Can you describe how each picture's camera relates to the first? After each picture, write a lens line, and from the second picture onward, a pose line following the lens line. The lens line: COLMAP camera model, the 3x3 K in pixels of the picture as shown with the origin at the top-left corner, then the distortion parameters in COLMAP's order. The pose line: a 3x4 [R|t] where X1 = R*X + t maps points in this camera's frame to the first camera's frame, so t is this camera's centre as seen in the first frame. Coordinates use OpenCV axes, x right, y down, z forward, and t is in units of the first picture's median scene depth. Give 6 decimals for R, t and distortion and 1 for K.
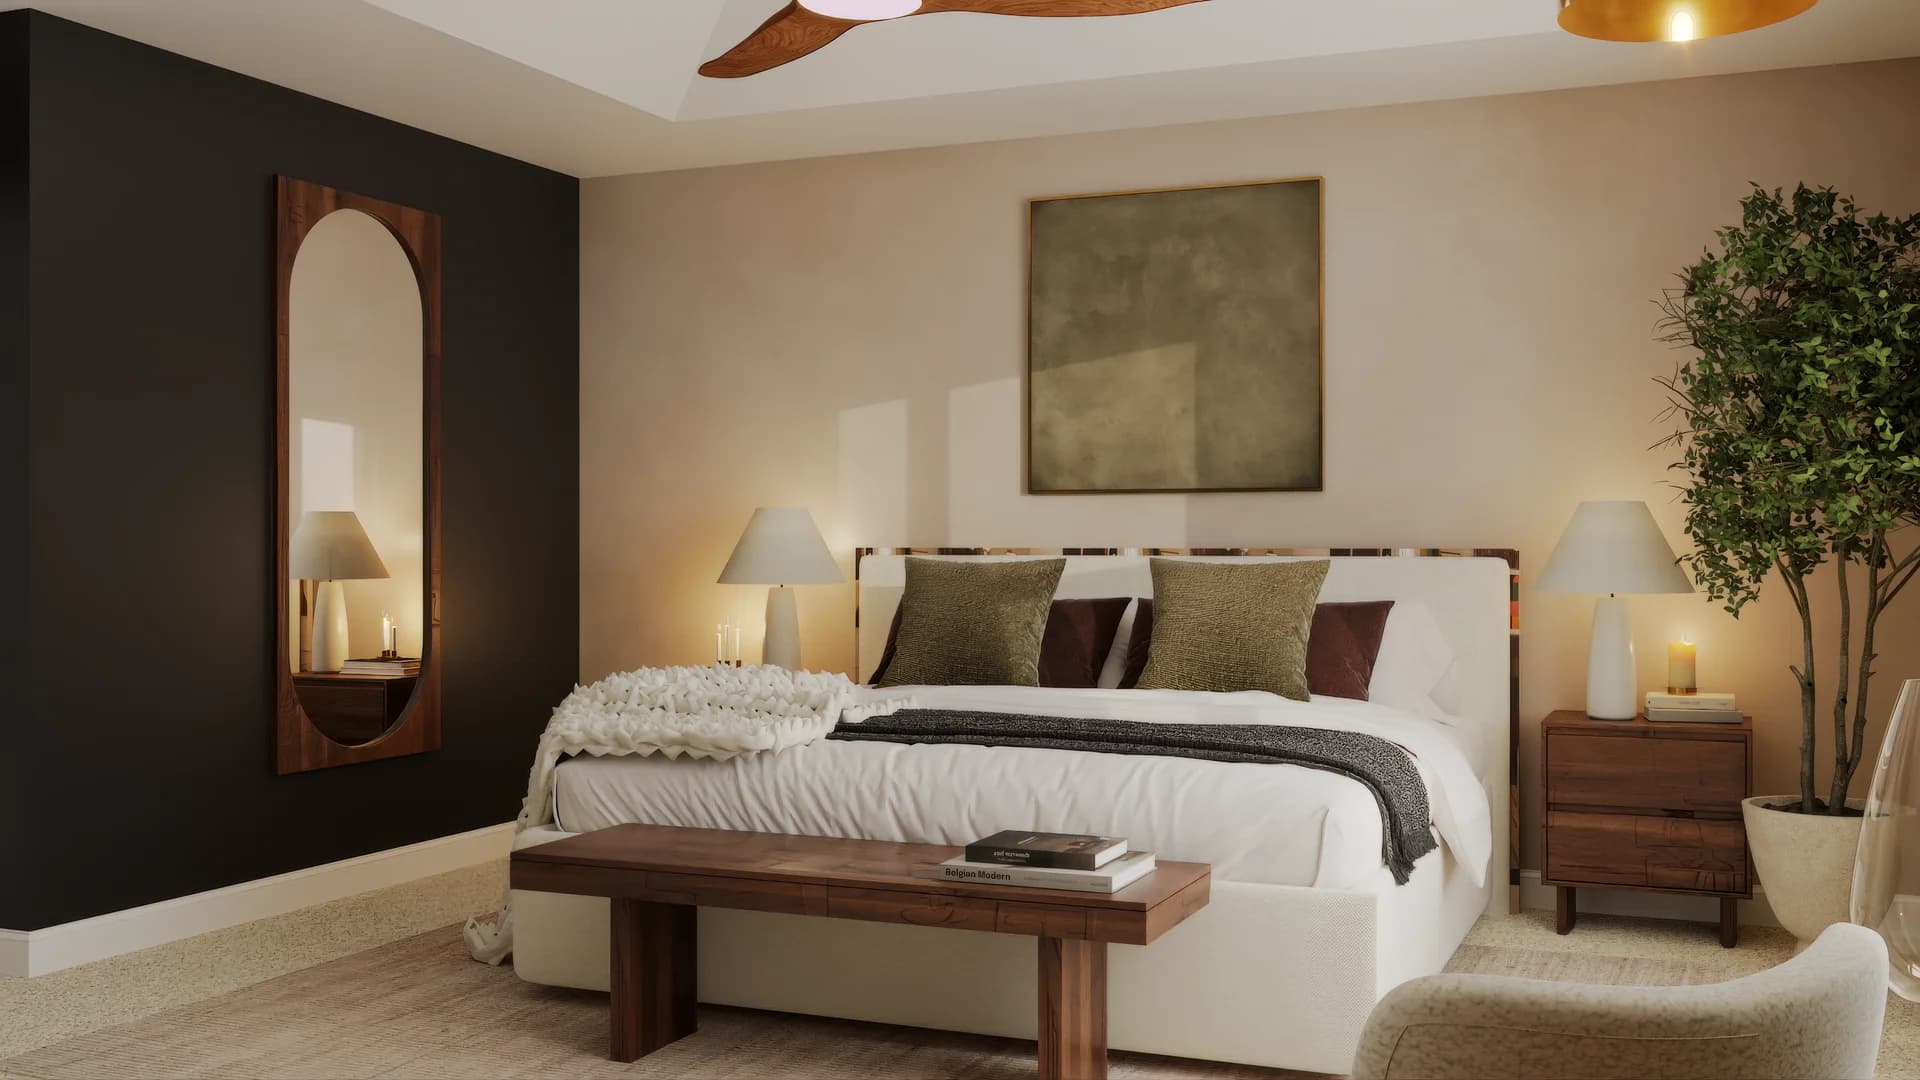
lens RADIAL K [[1850.3, 0, 967.8], [0, 1850.3, 541.4], [0, 0, 1]] dist [0.001046, 0.000000]
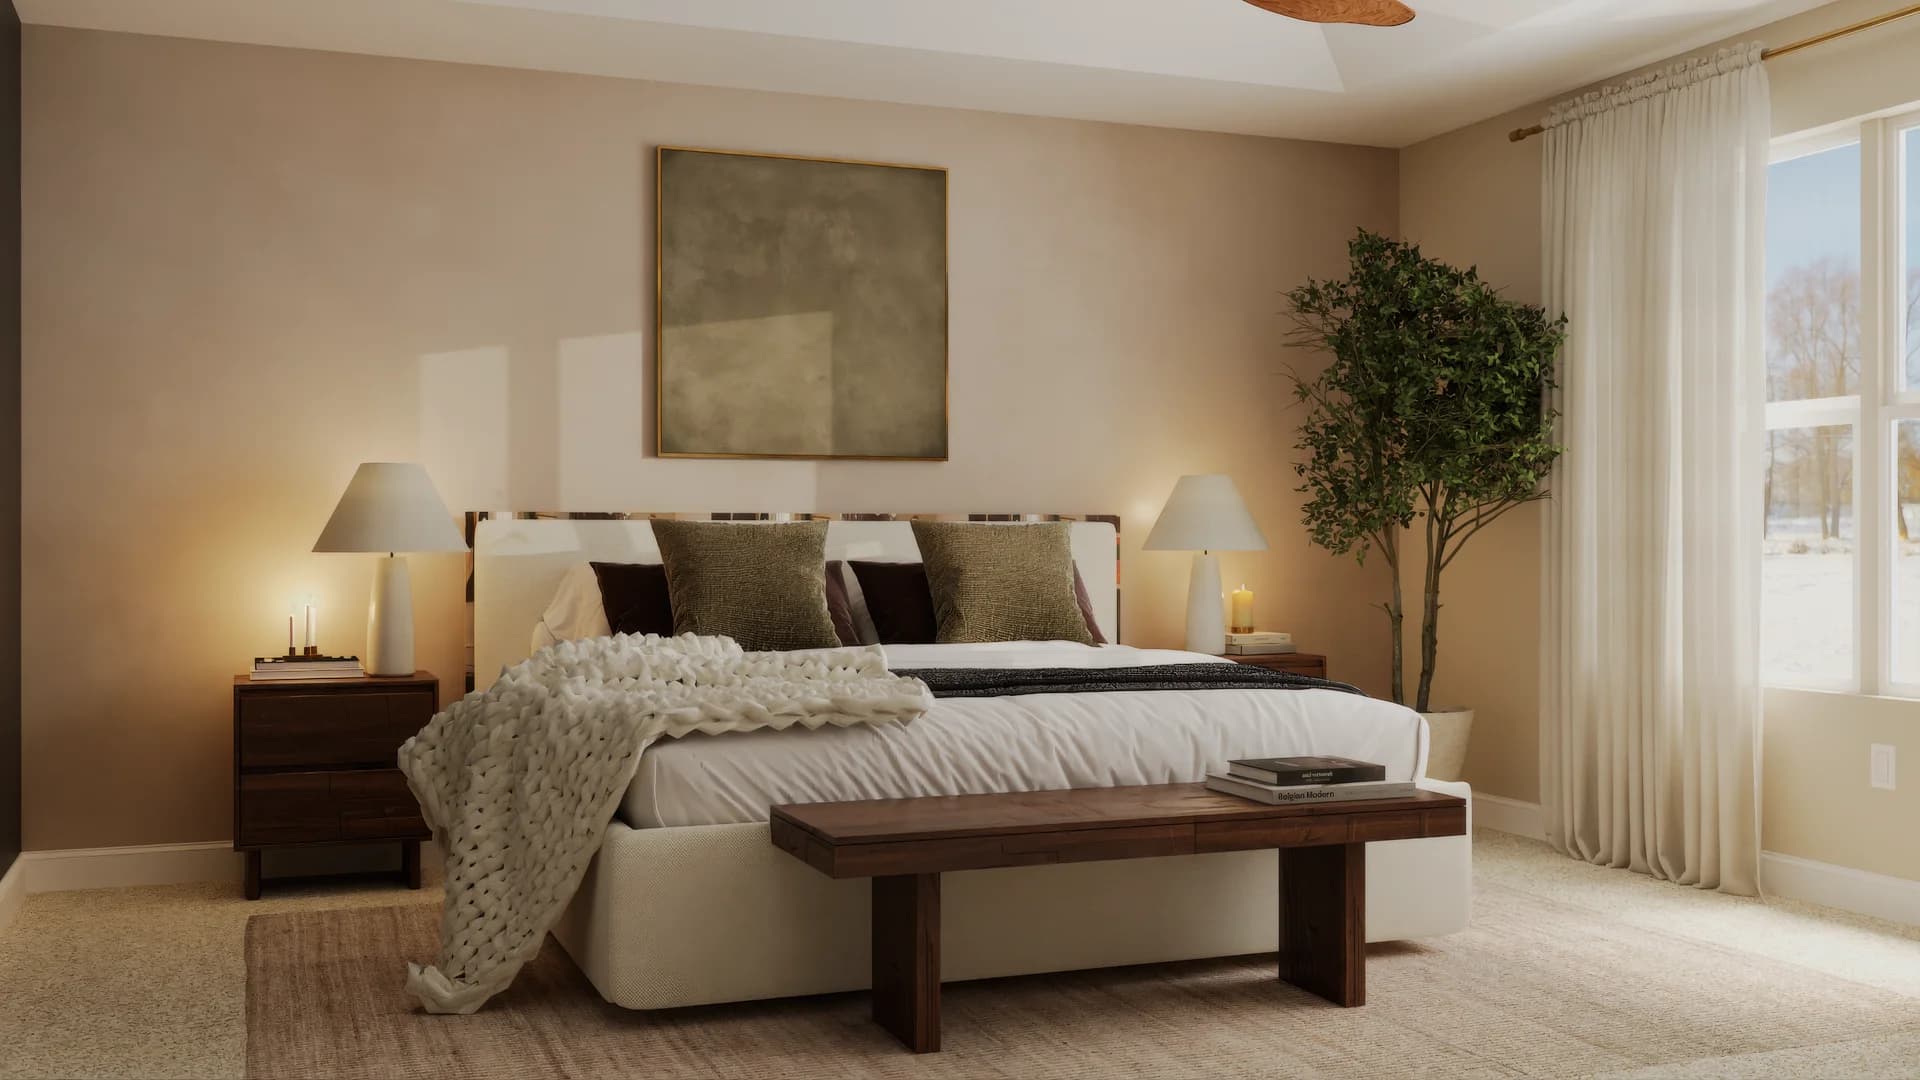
lens RADIAL K [[1850.3, 0, 965.0], [0, 1850.3, 542.1], [0, 0, 1]] dist [0.001046, 0.000000]
pose [[0.715511, -0.000755, 0.698601, -0.550963], [-0.000101, 0.999999, 0.001184, 0.018502], [-0.698601, -0.000918, 0.715511, 0.223157]]
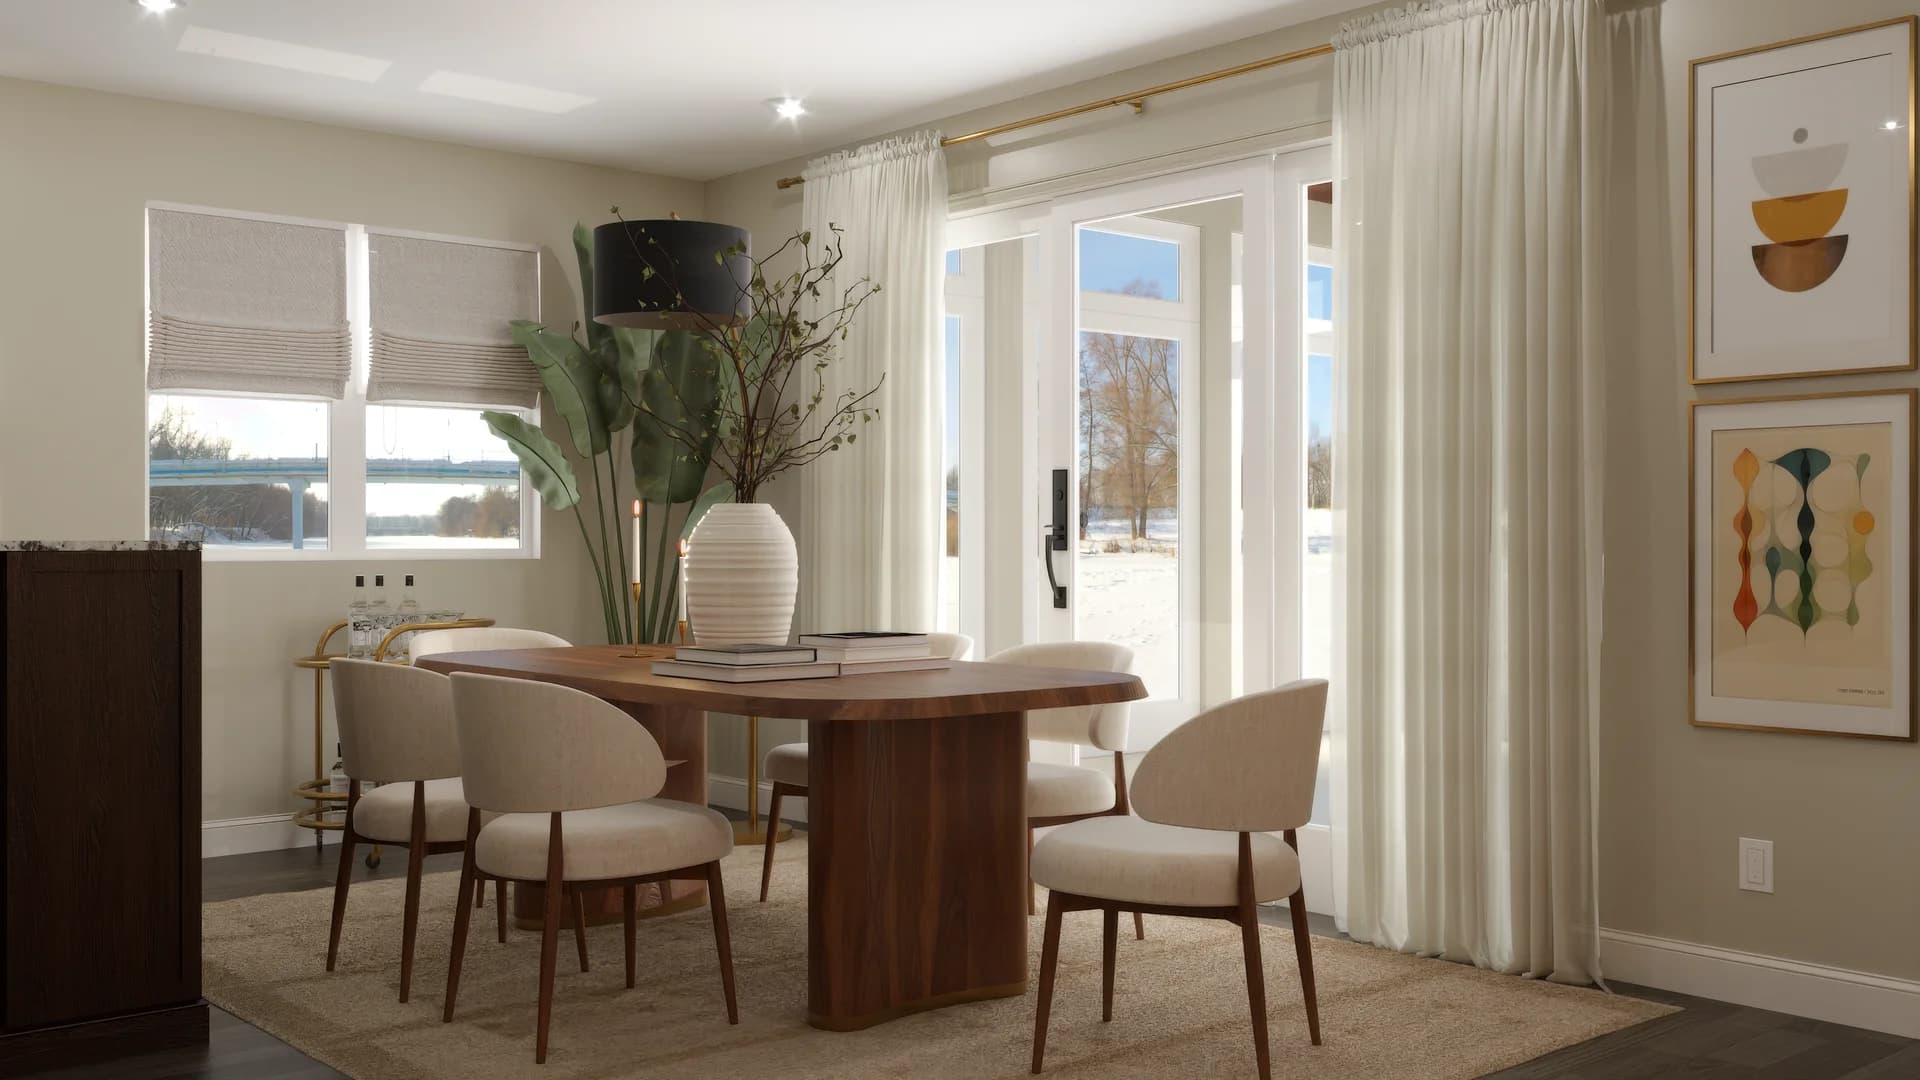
lens RADIAL K [[1850.3, 0, 953.6], [0, 1850.3, 539.3], [0, 0, 1]] dist [0.001046, 0.000000]
pose [[0.444574, -0.000150, 0.895742, -0.583458], [0.001286, 0.999999, -0.000470, 0.011928], [-0.895741, 0.001361, 0.444574, 0.144805]]
